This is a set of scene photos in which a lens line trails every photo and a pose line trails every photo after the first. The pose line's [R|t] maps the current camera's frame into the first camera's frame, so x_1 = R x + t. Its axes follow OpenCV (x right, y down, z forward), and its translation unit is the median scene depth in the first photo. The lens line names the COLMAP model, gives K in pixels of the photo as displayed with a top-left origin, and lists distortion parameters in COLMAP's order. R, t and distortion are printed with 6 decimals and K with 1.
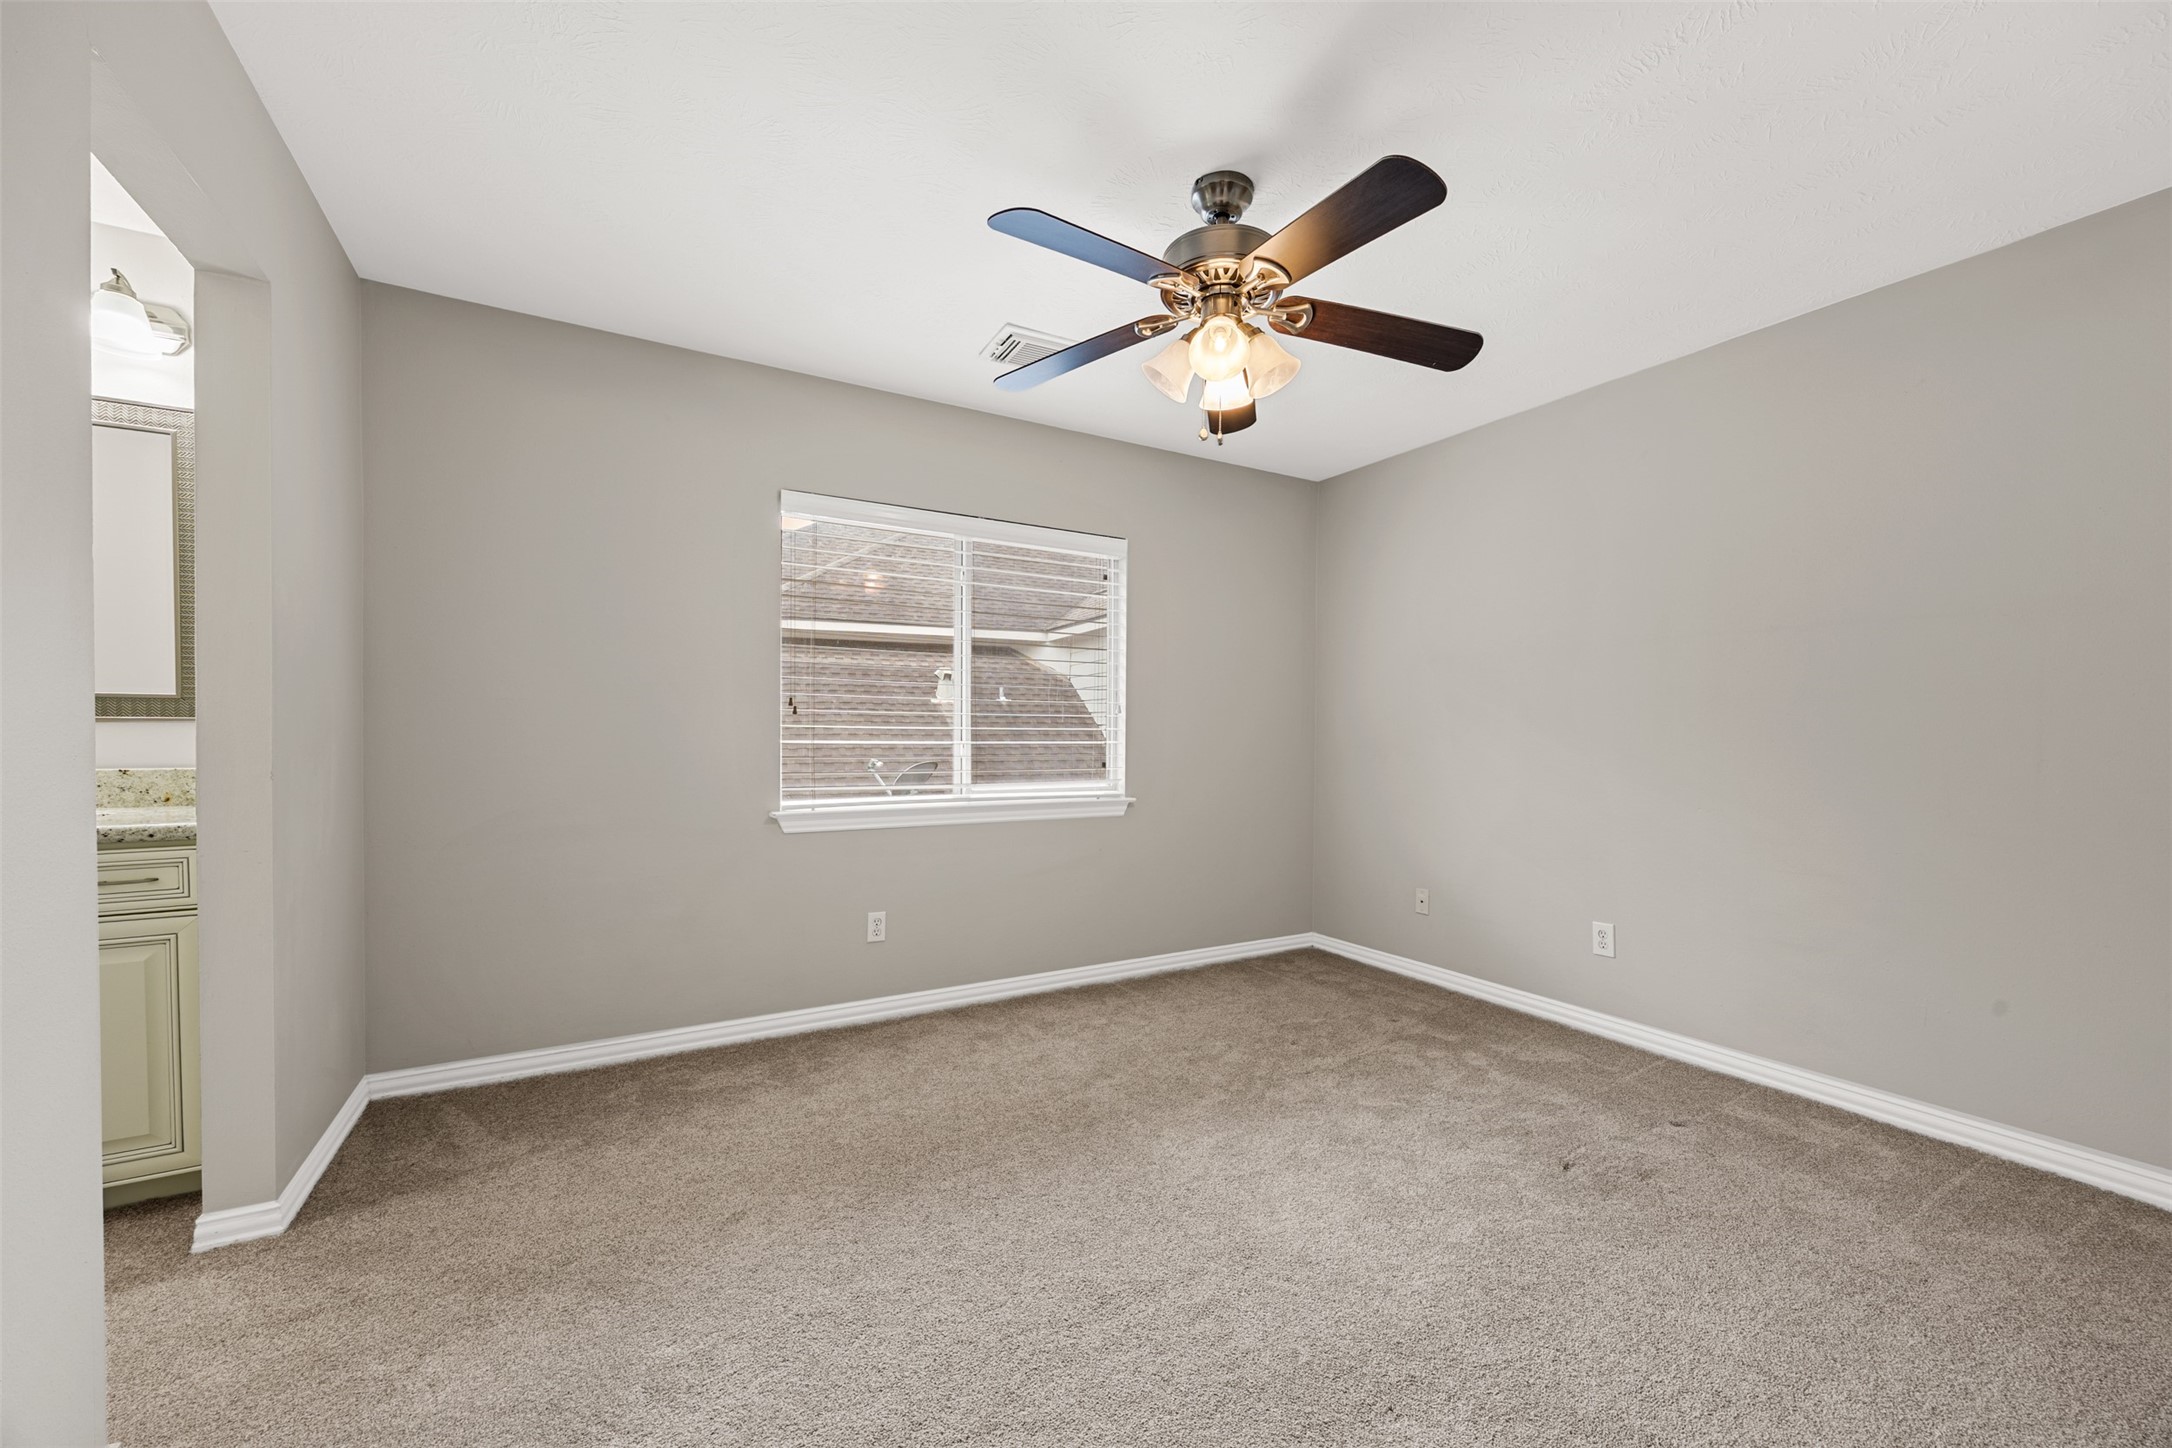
lens RADIAL K [[834.7, 0, 1082.2], [0, 834.7, 728.5], [0, 0, 1]] dist [-0.000217, -0.000061]
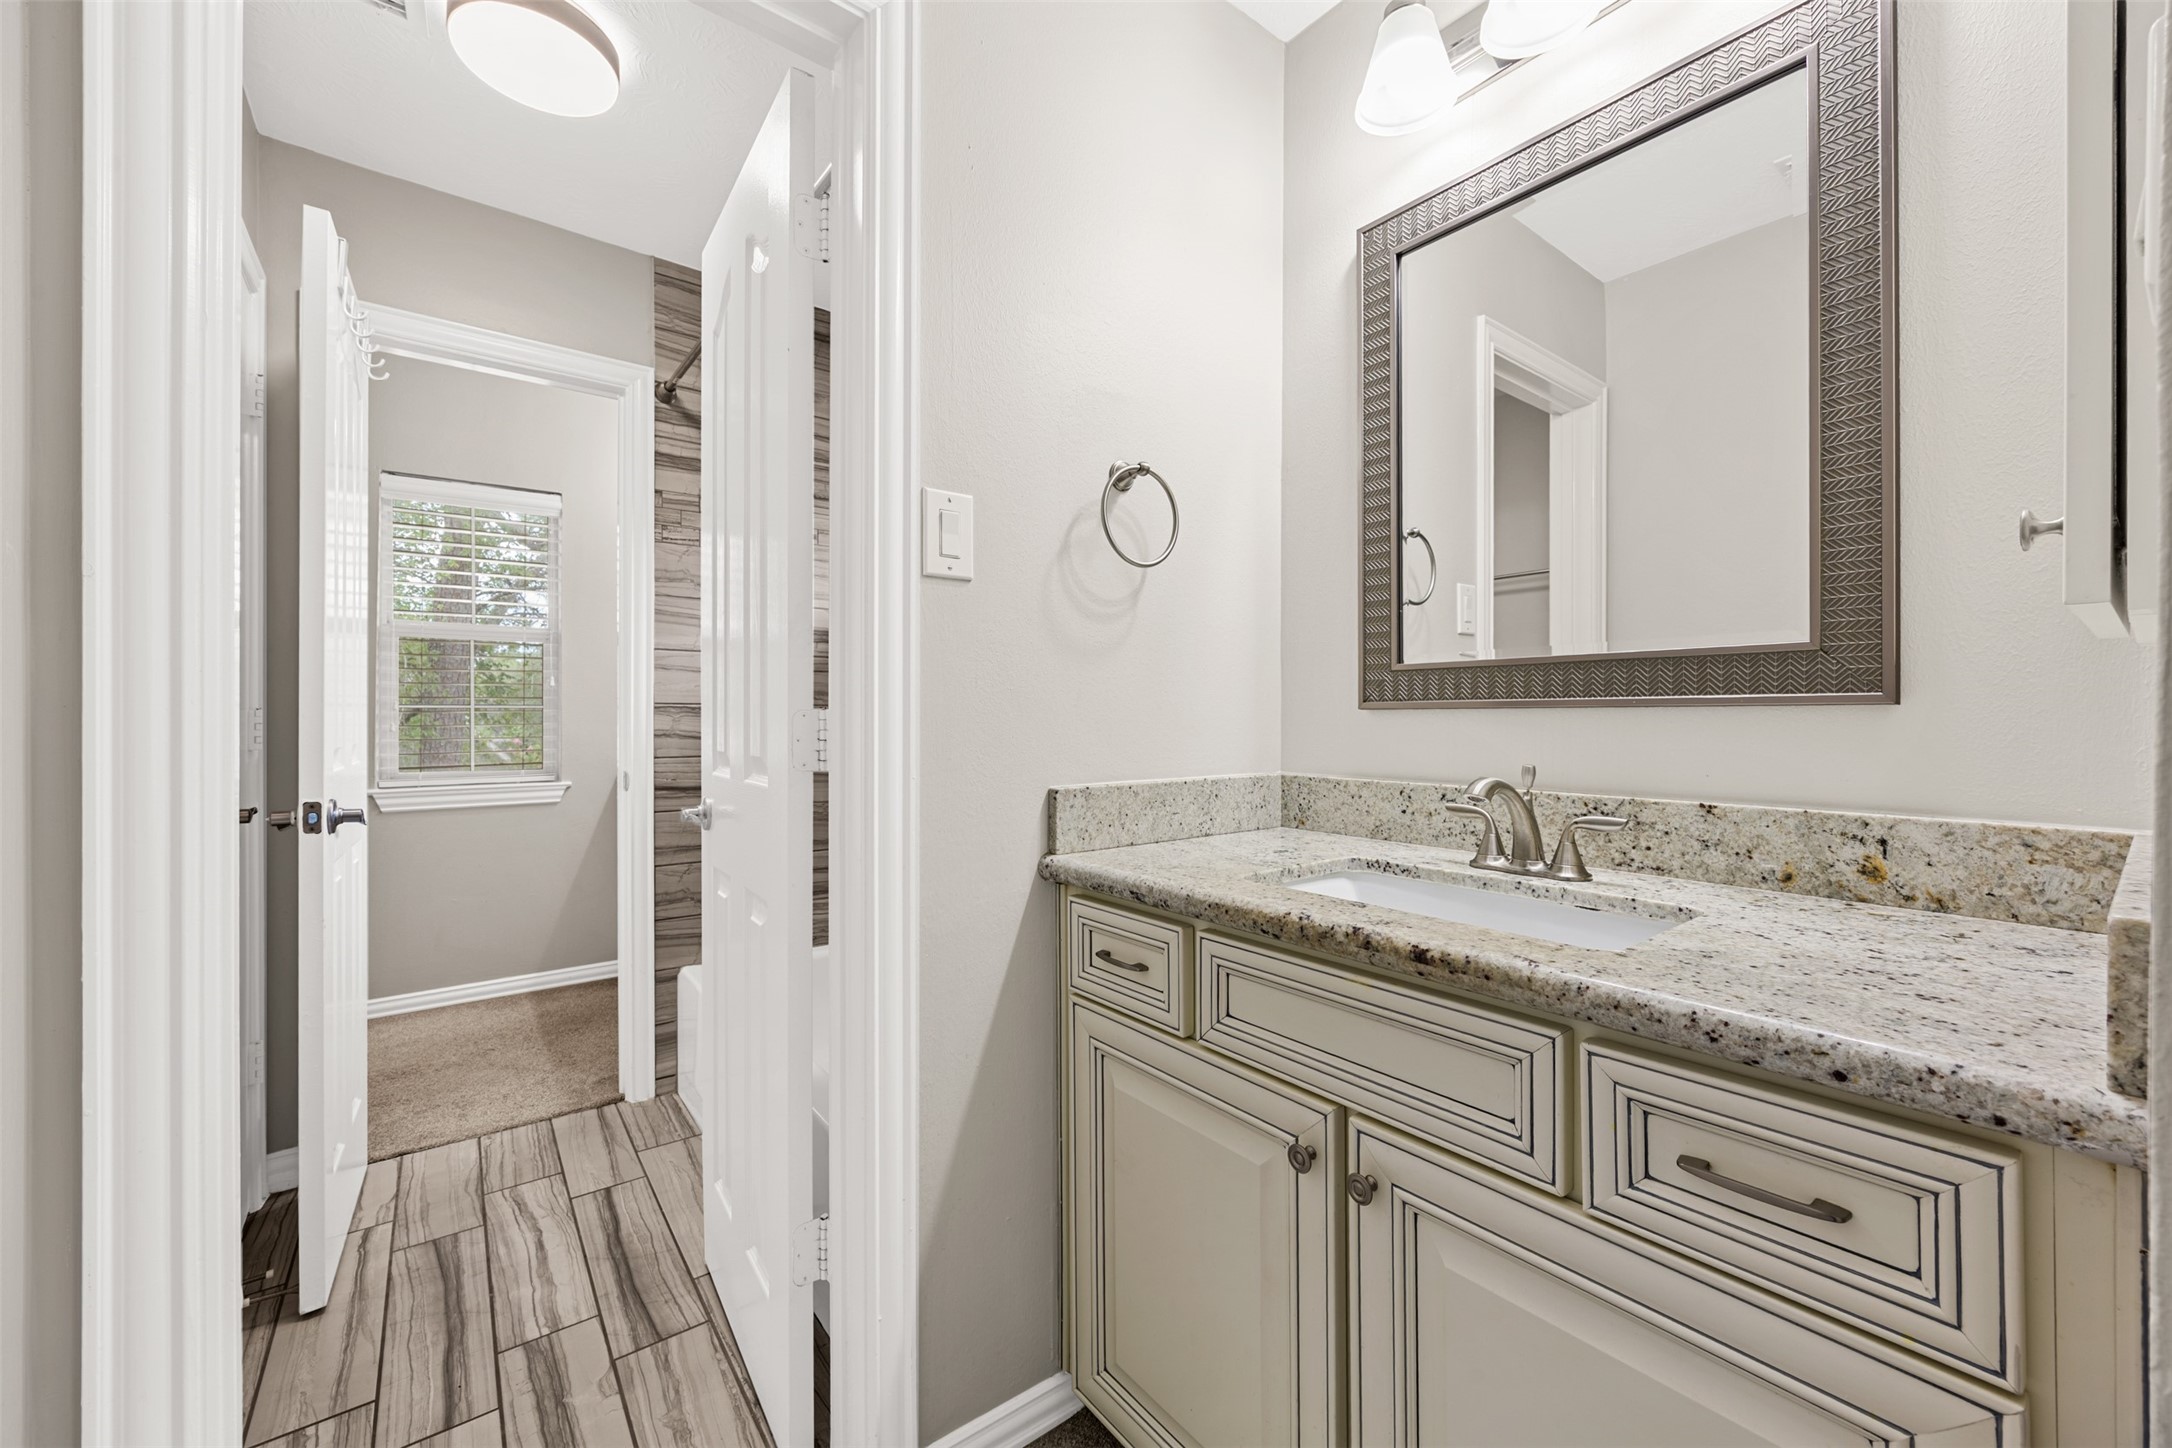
lens RADIAL K [[834.7, 0, 1082.2], [0, 834.7, 728.5], [0, 0, 1]] dist [-0.000217, -0.000061]
pose [[0.134147, 0.023973, -0.990671, -0.717234], [0.002248, 0.999697, 0.024496, -0.007184], [0.990959, -0.005513, 0.134052, 0.574257]]
